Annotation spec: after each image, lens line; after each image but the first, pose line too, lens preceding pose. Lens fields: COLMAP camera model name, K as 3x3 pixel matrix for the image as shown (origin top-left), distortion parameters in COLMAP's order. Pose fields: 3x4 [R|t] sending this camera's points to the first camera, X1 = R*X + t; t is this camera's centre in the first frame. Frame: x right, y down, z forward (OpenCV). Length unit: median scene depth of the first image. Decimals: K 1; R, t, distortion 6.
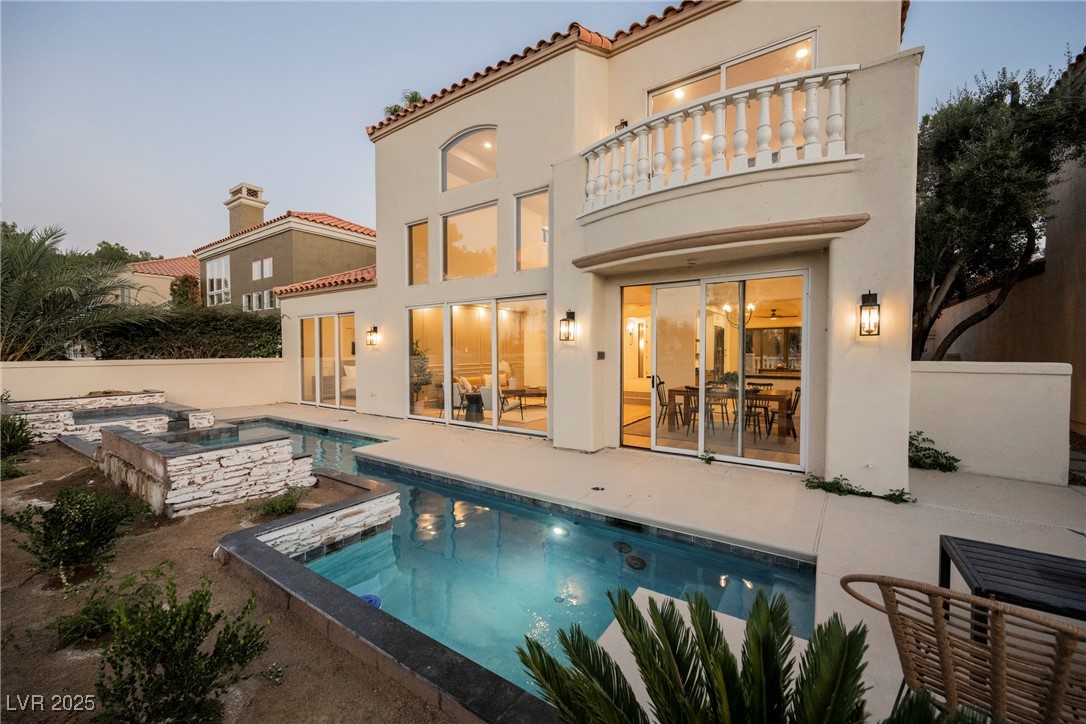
lens RADIAL K [[425.4, 0, 542.8], [0, 425.4, 362.0], [0, 0, 1]] dist [-0.001761, 0.000260]
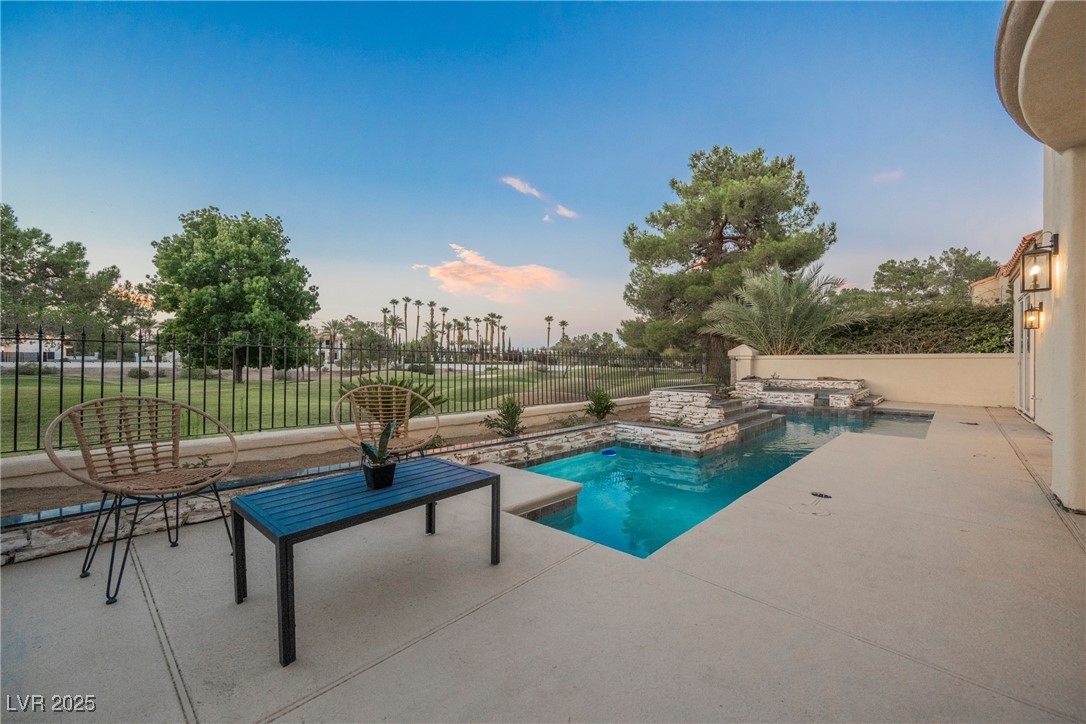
lens RADIAL K [[440.9, 0, 545.1], [0, 440.9, 360.9], [0, 0, 1]] dist [-0.000841, -0.000066]
pose [[-0.156878, -0.004292, -0.987609, 0.542670], [-0.026872, 0.999639, -0.000076, 0.043448], [0.987252, 0.026527, -0.156937, 0.357455]]
